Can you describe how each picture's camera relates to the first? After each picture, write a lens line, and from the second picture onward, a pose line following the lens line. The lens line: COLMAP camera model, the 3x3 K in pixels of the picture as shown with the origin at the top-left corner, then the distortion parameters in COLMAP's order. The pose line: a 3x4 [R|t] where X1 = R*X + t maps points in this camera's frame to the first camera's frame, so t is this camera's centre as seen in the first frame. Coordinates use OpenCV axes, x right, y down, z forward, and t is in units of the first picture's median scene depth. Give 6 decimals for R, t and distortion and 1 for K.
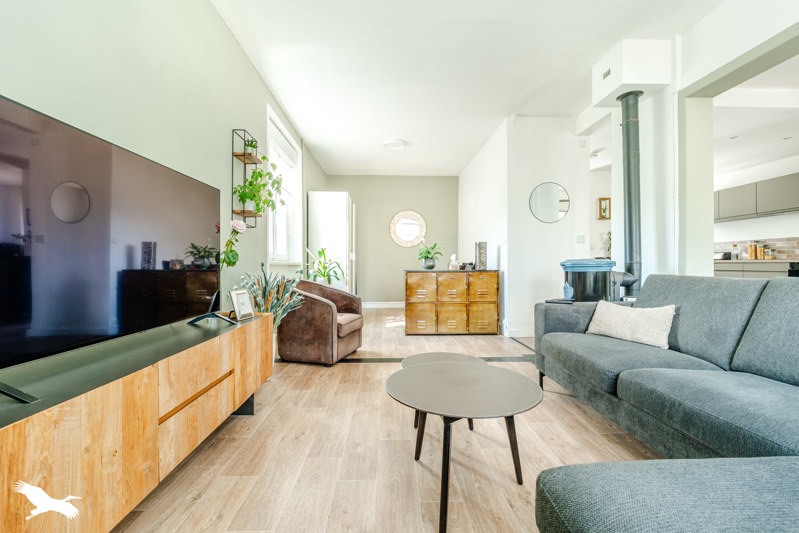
lens RADIAL K [[344.8, 0, 397.6], [0, 344.8, 263.3], [0, 0, 1]] dist [-0.002221, -0.000196]
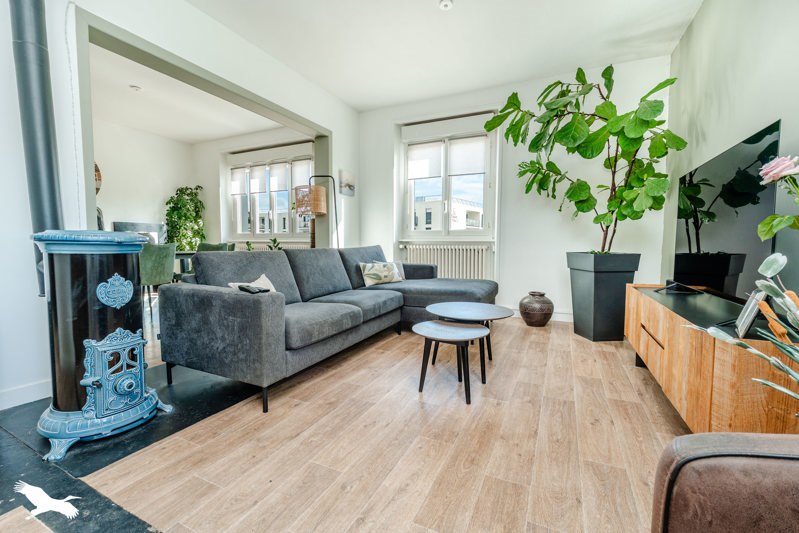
lens RADIAL K [[344.8, 0, 396.7], [0, 344.8, 264.4], [0, 0, 1]] dist [-0.002221, -0.000196]
pose [[-0.889243, -0.030461, 0.456420, -0.216242], [-0.004006, 0.998261, 0.058818, 0.011054], [-0.457417, 0.050475, -0.887818, 2.055902]]
